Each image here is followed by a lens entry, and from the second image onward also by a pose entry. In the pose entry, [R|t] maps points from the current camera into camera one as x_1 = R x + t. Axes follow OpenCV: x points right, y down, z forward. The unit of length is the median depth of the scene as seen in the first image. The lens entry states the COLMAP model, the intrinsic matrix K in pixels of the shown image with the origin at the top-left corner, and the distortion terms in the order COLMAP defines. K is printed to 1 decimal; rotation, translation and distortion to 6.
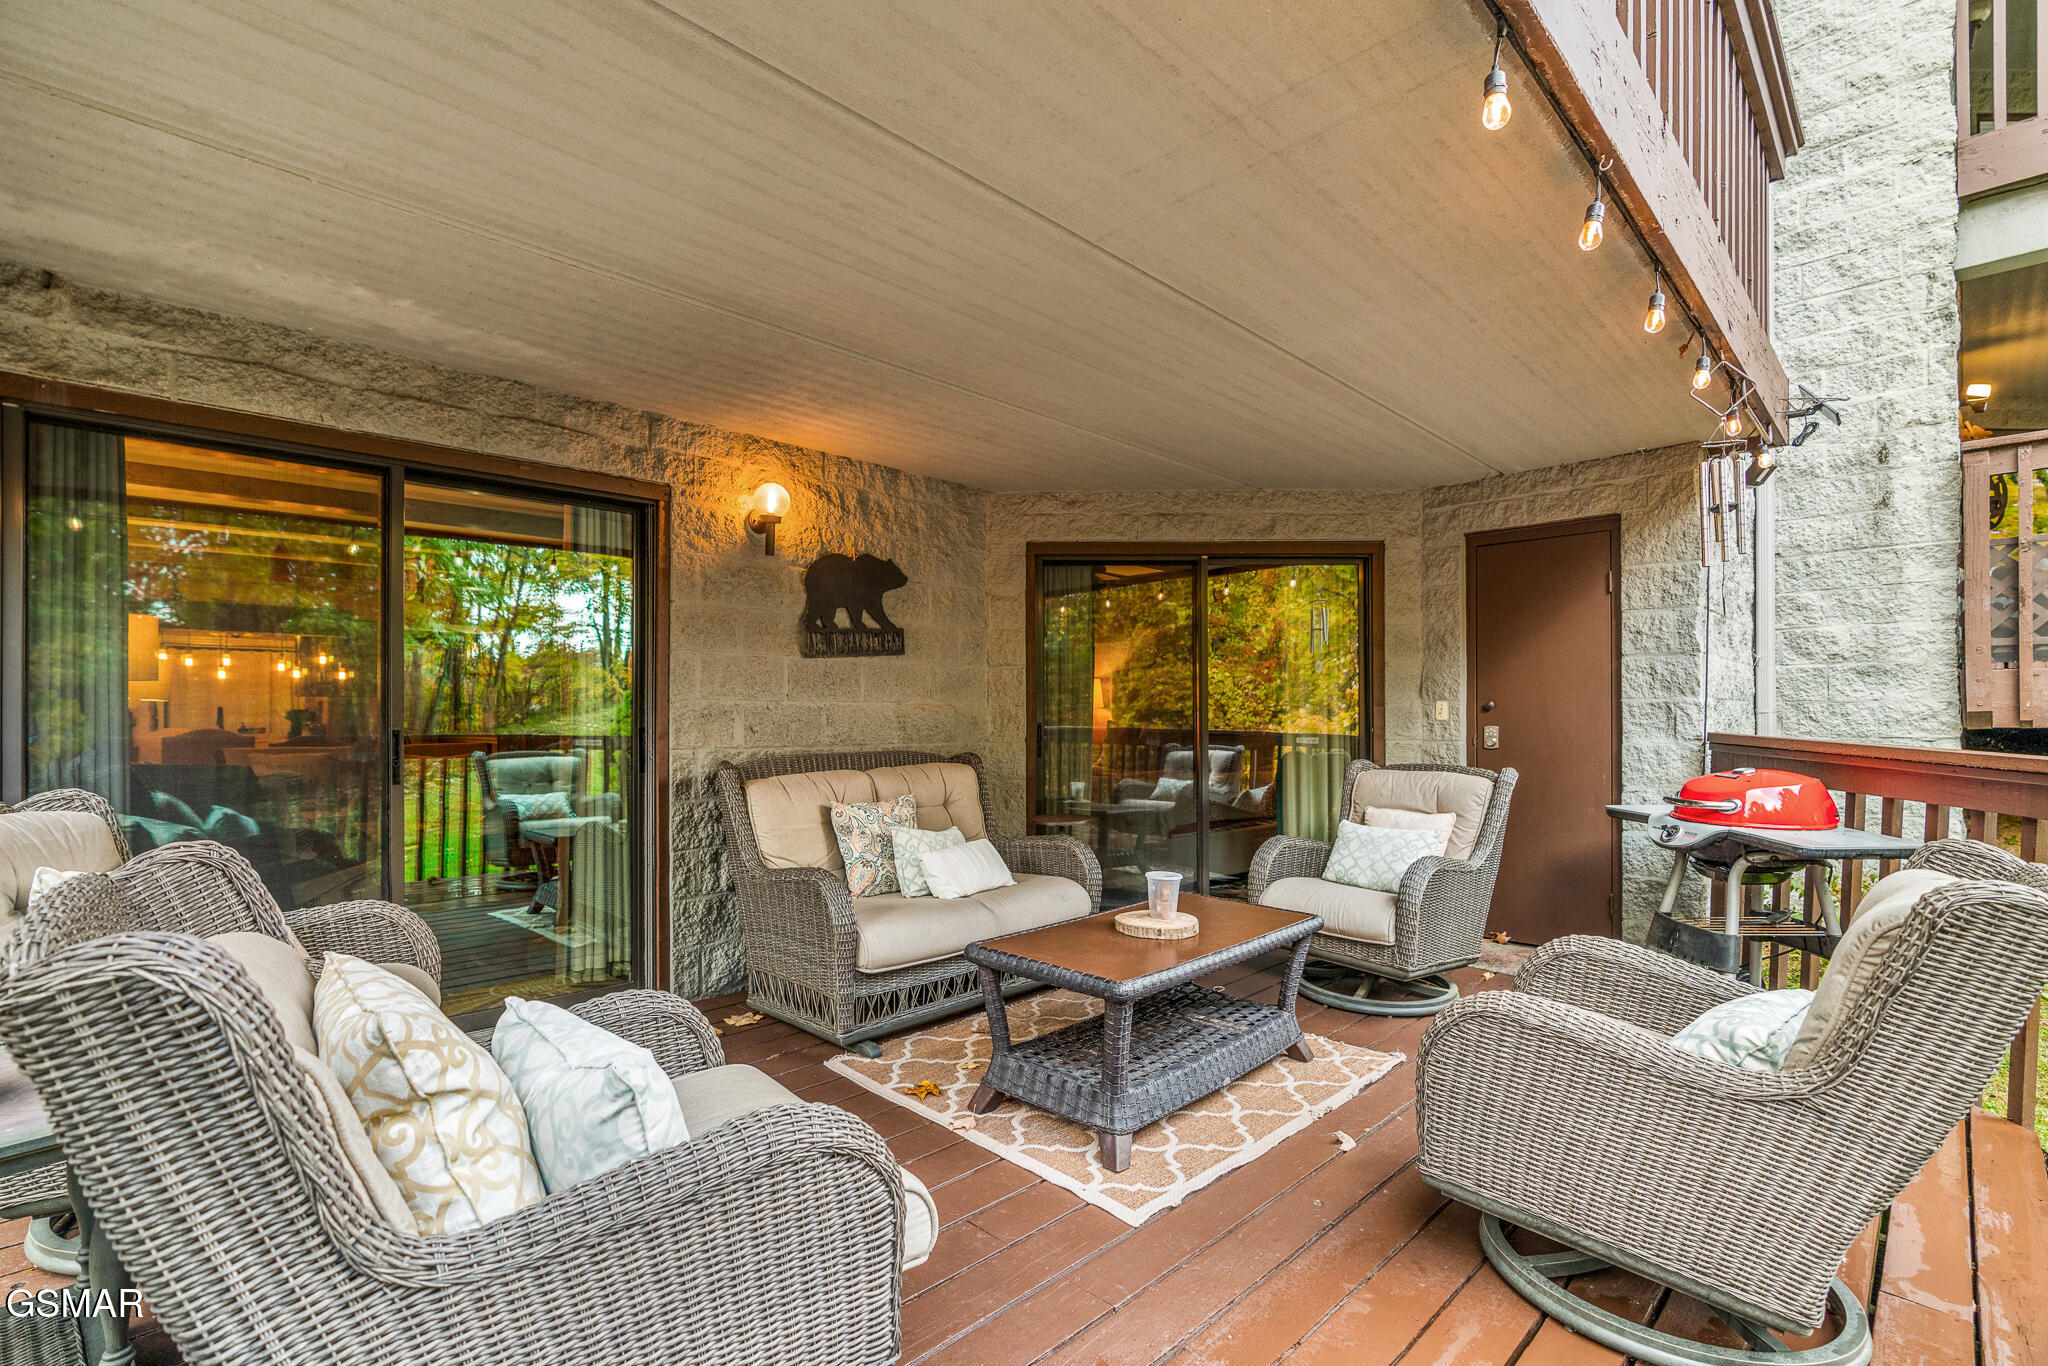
lens RADIAL K [[938.9, 0, 1025.7], [0, 938.9, 701.1], [0, 0, 1]] dist [-0.018814, 0.008349]
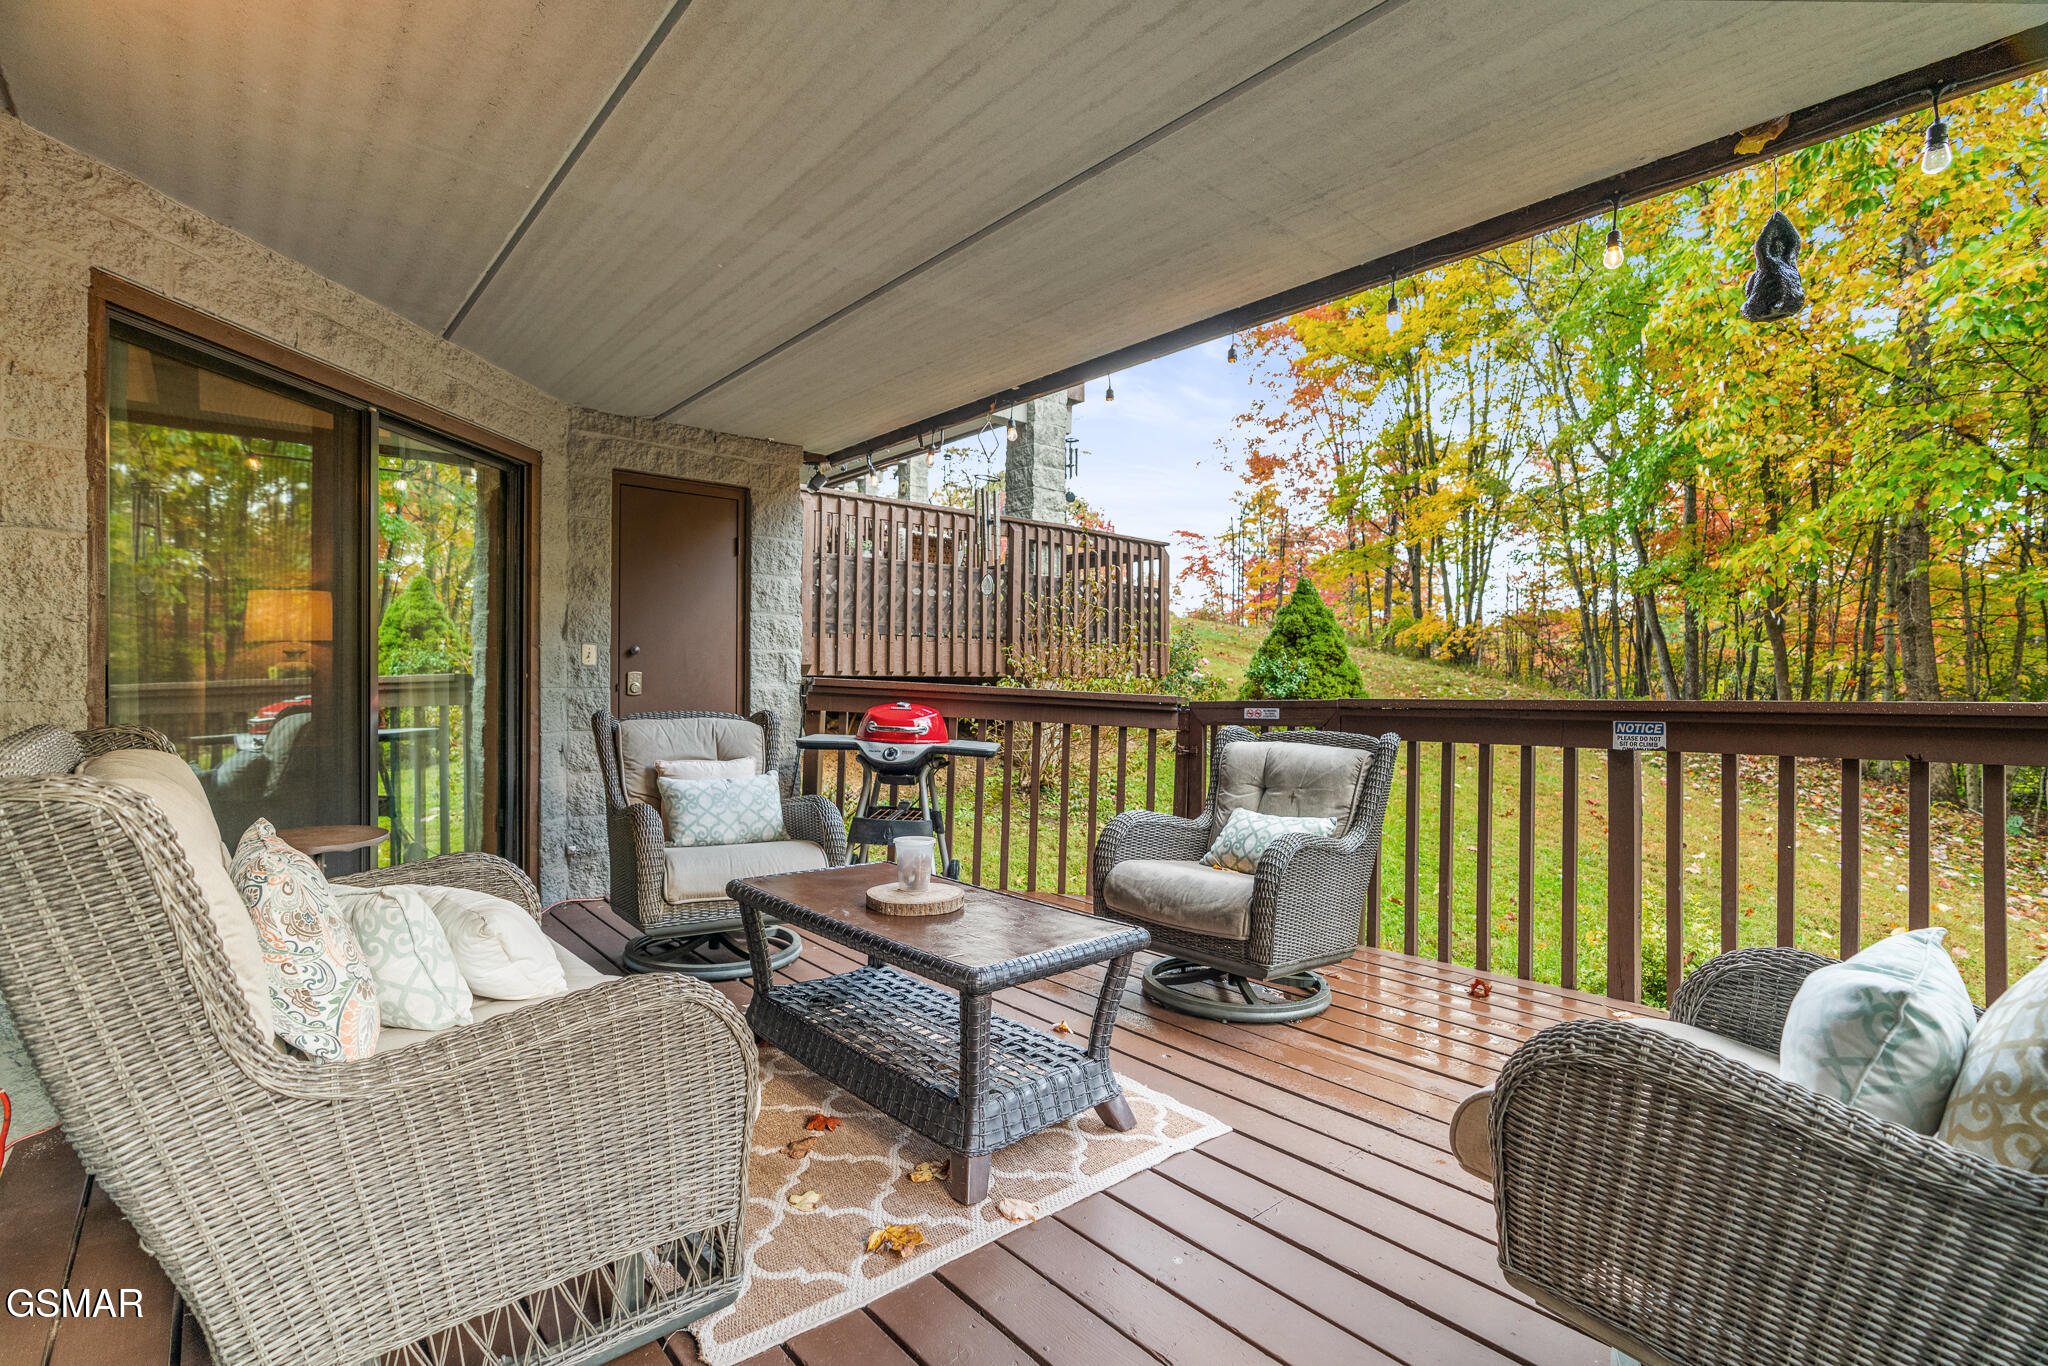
lens RADIAL K [[924.0, 0, 1021.2], [0, 924.0, 668.2], [0, 0, 1]] dist [-0.018691, 0.008276]
pose [[0.067882, 0.009379, 0.997649, -0.425773], [-0.026715, 0.999614, -0.007579, 0.018706], [-0.997336, -0.026137, 0.068106, 0.521623]]
